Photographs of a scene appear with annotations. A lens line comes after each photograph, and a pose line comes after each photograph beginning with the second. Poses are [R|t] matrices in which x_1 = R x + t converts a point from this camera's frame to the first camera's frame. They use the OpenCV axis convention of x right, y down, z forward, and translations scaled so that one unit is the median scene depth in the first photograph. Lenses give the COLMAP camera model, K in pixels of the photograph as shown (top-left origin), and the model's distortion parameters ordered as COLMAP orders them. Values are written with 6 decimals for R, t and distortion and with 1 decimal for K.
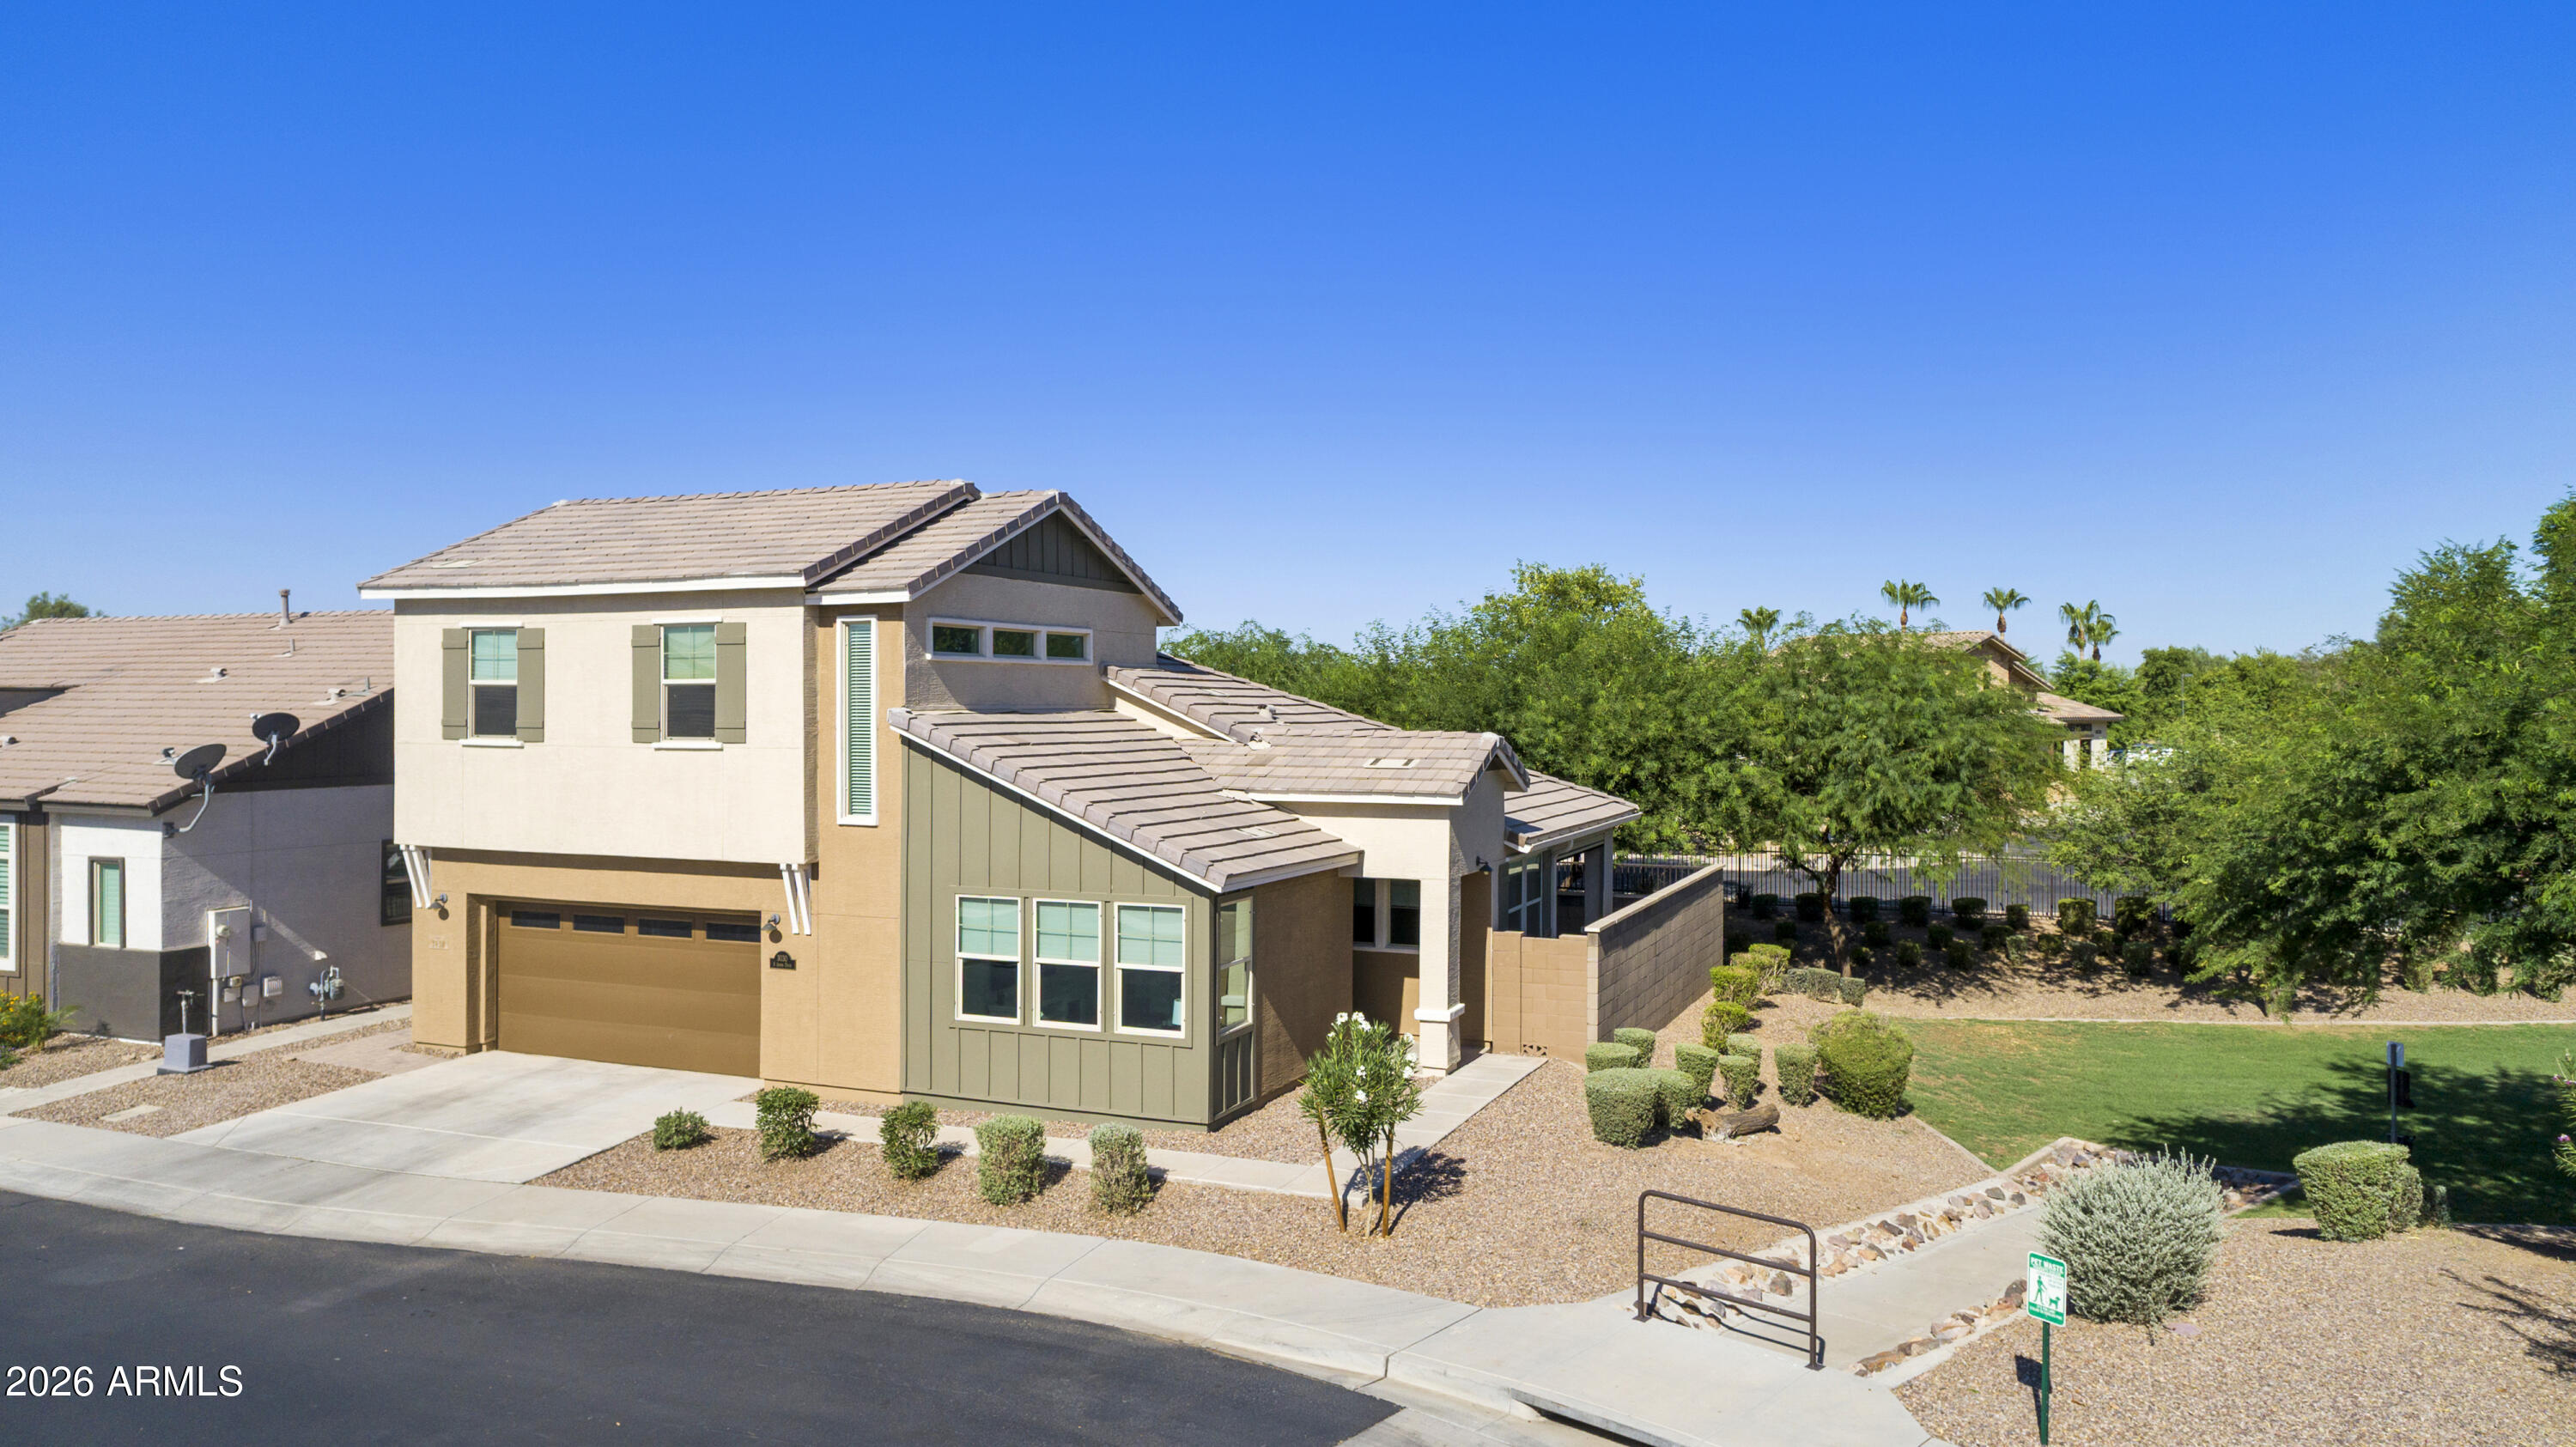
lens RADIAL K [[1745.3, 0, 1293.5], [0, 1745.3, 713.9], [0, 0, 1]] dist [-0.014501, 0.015395]
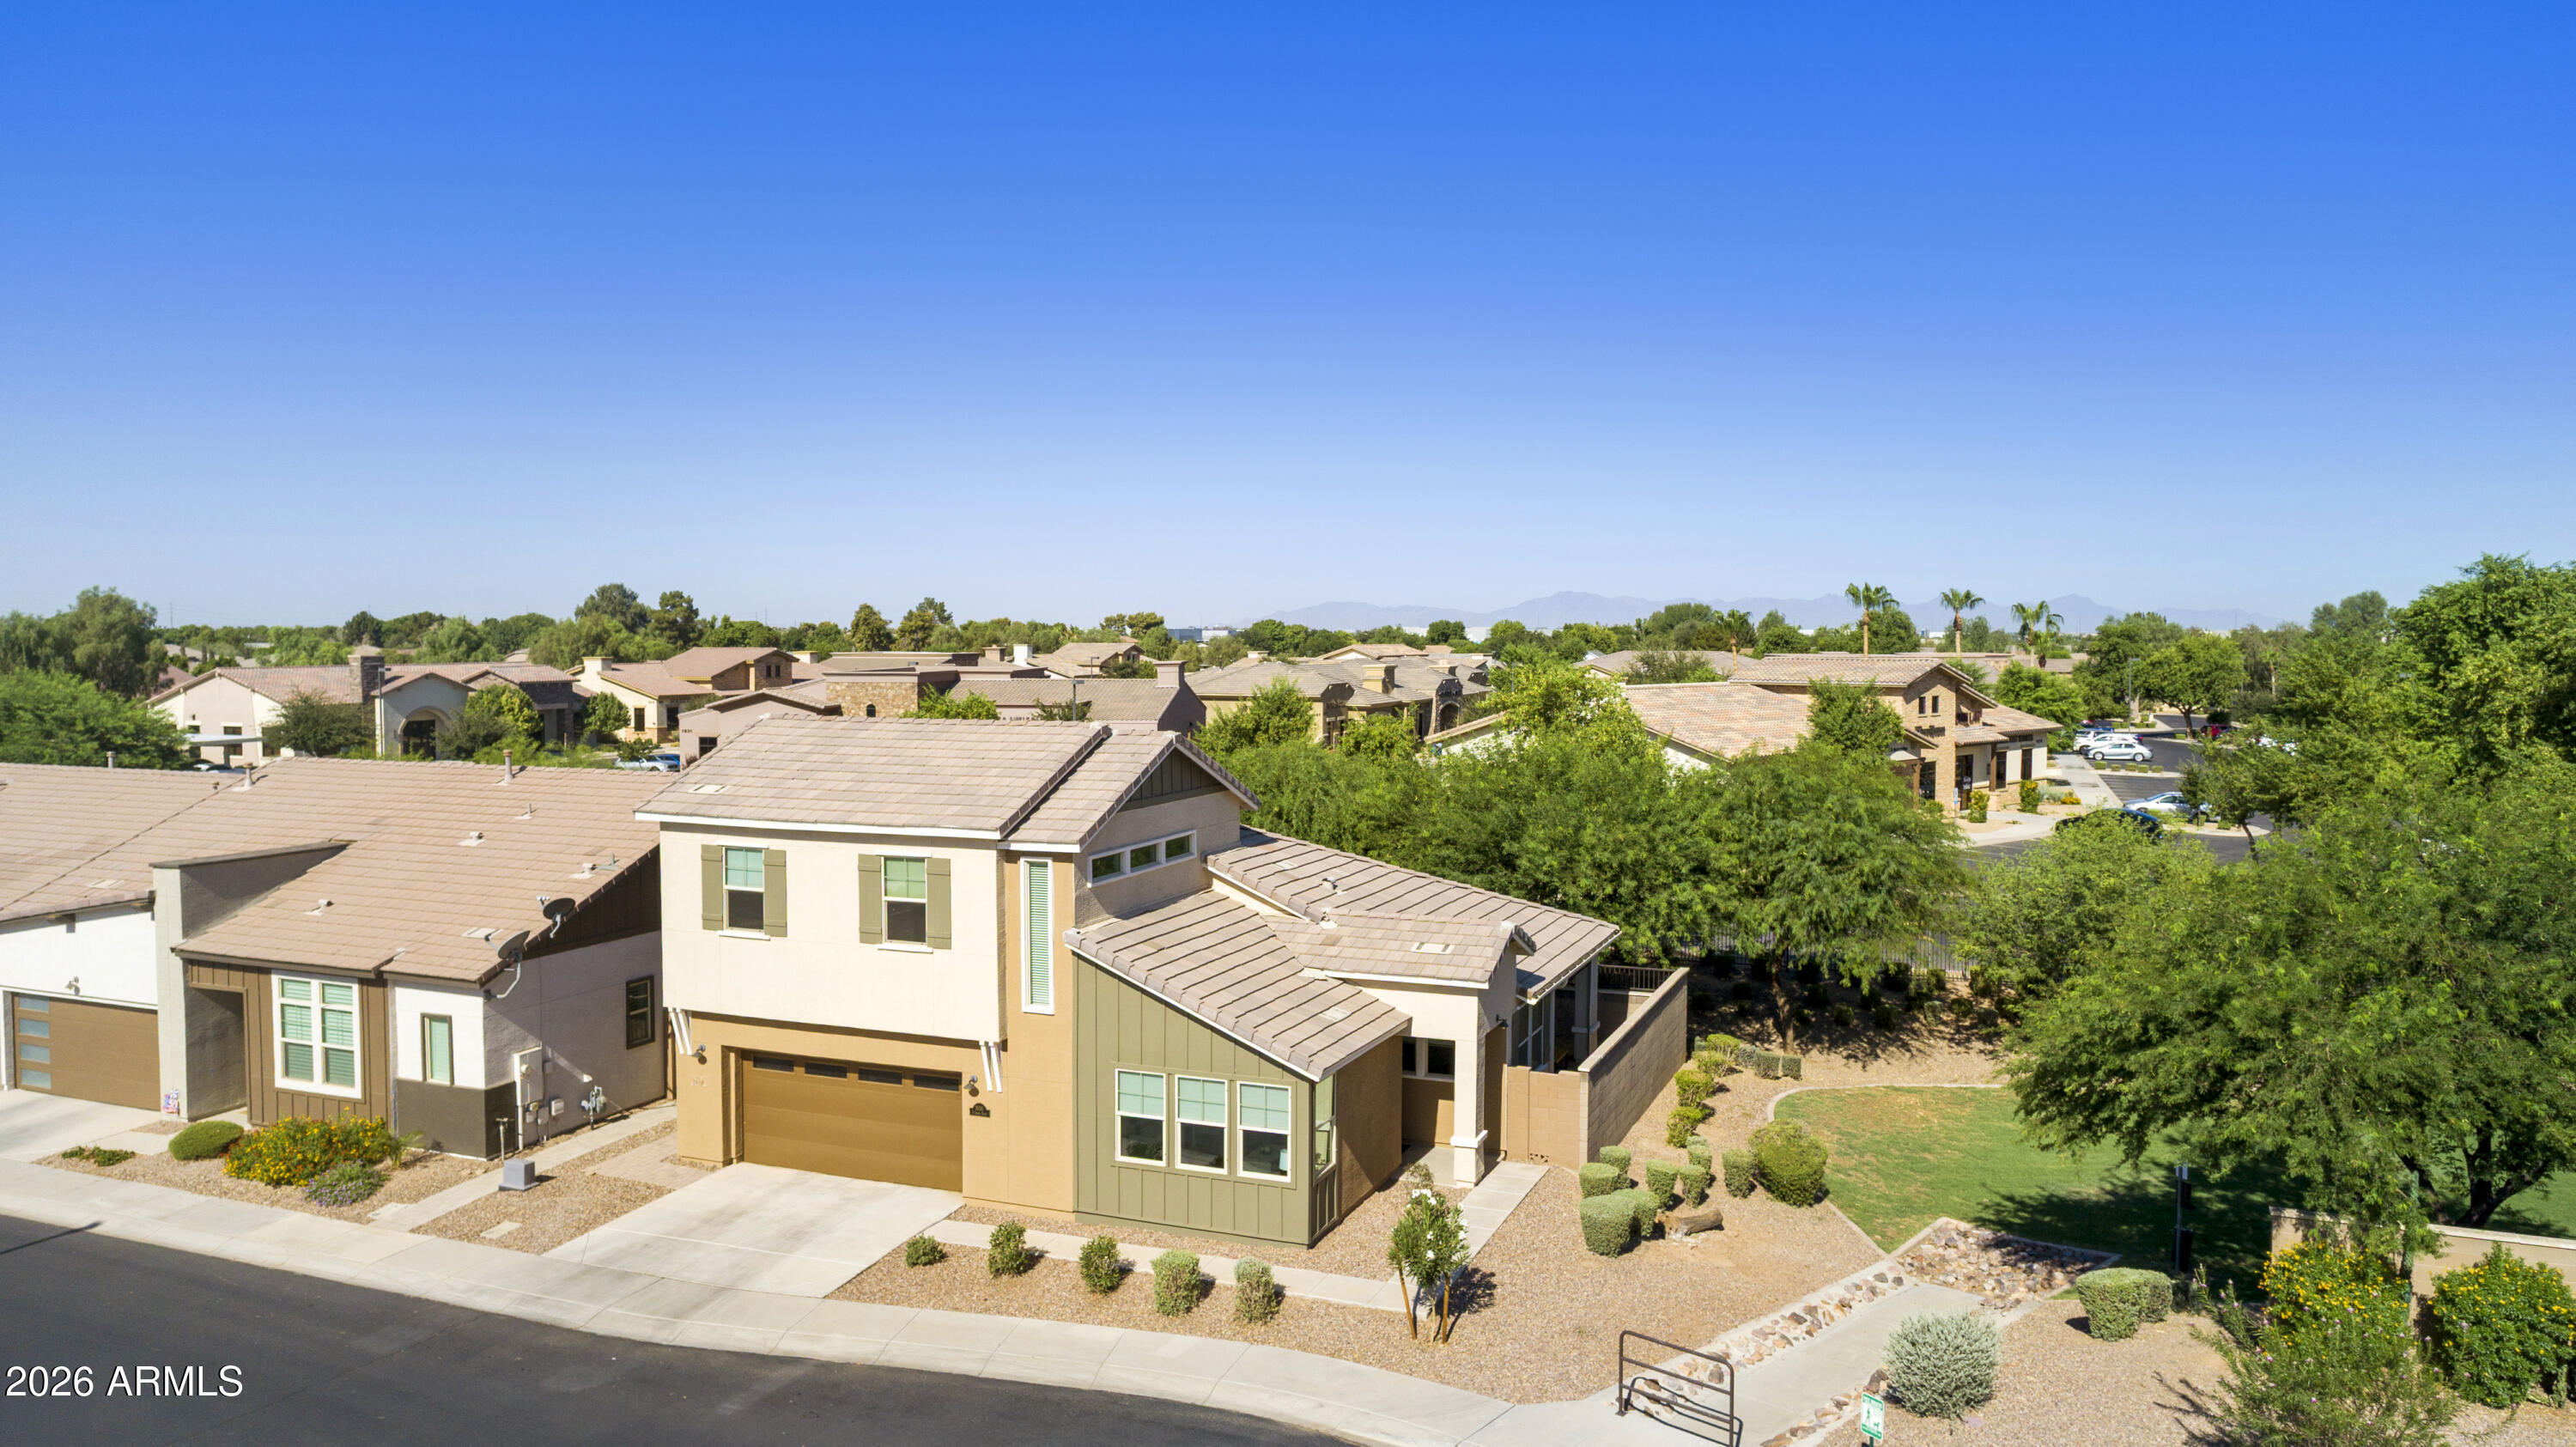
lens RADIAL K [[1745.3, 0, 1294.5], [0, 1745.3, 721.3], [0, 0, 1]] dist [-0.014501, 0.015395]
pose [[0.999908, -0.000548, 0.013580, -0.068381], [-0.000091, 0.998893, 0.047048, -0.213097], [-0.013591, -0.047045, 0.998800, -0.314475]]
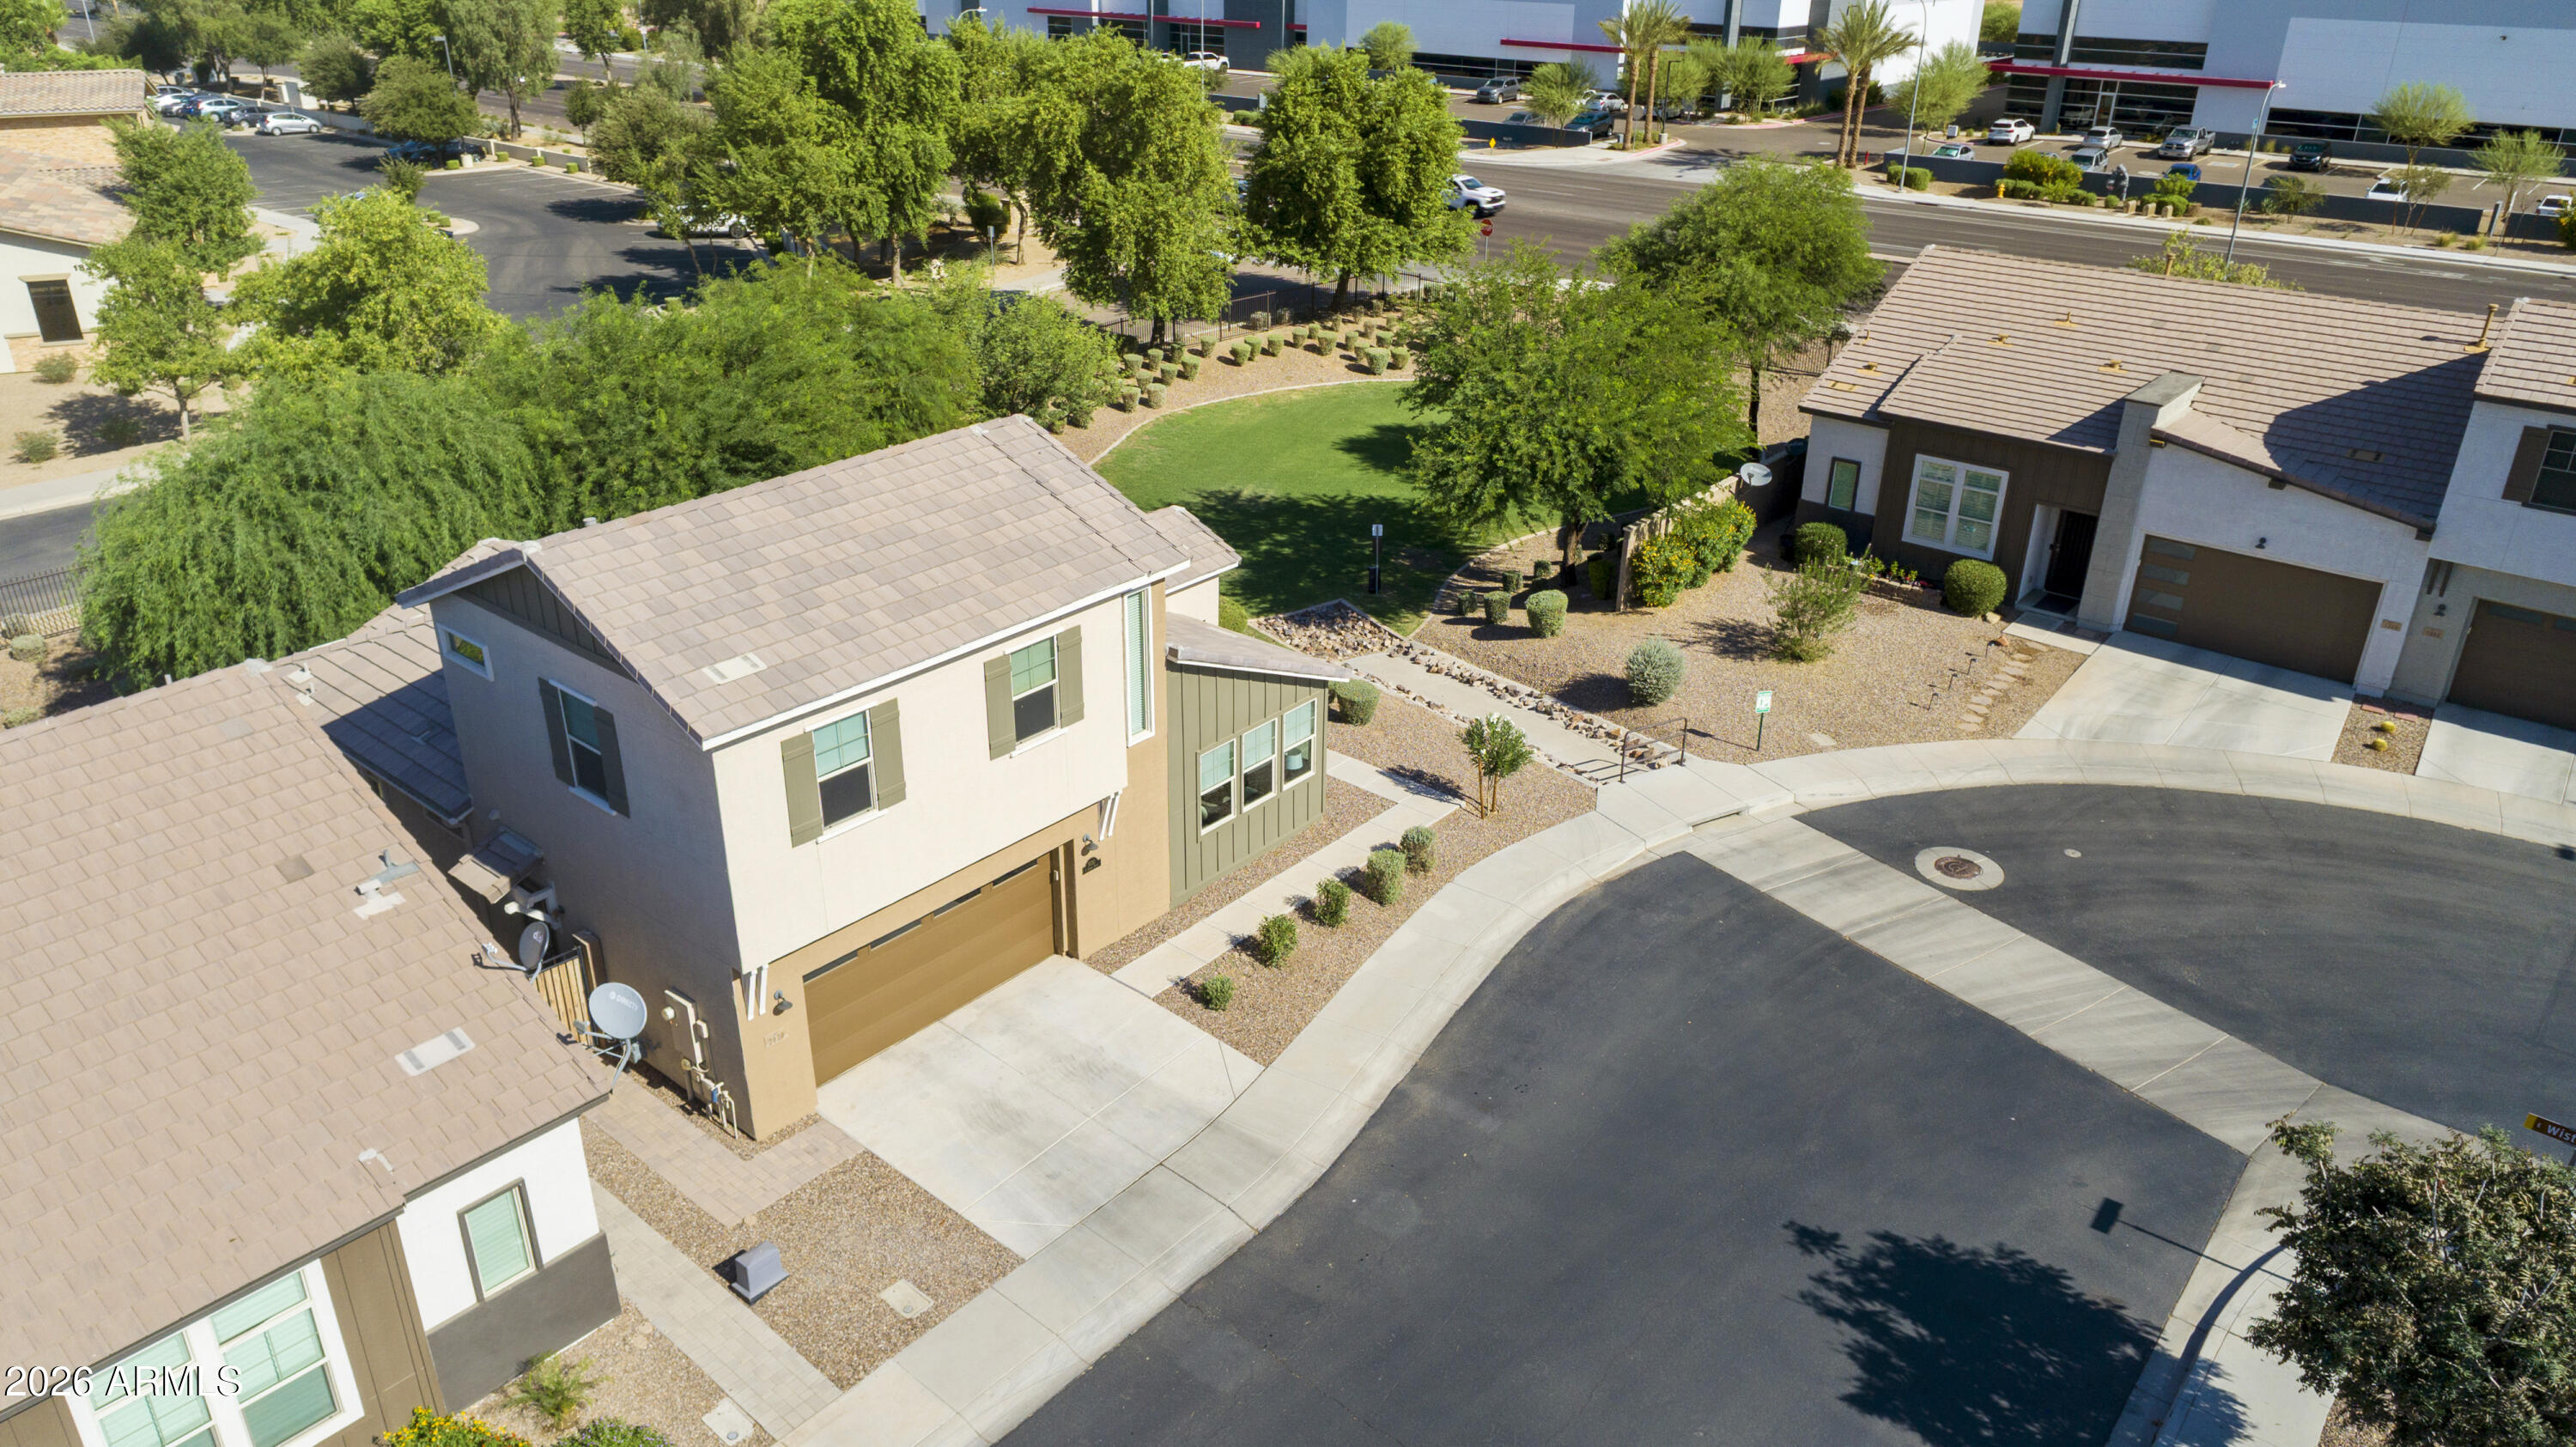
lens RADIAL K [[1745.3, 0, 1343.1], [0, 1745.3, 689.0], [0, 0, 1]] dist [-0.014501, 0.015395]
pose [[0.272966, -0.390135, 0.879366, -1.271647], [-0.025616, 0.910807, 0.412036, -0.486453], [-0.961682, -0.134998, 0.238626, 0.528297]]
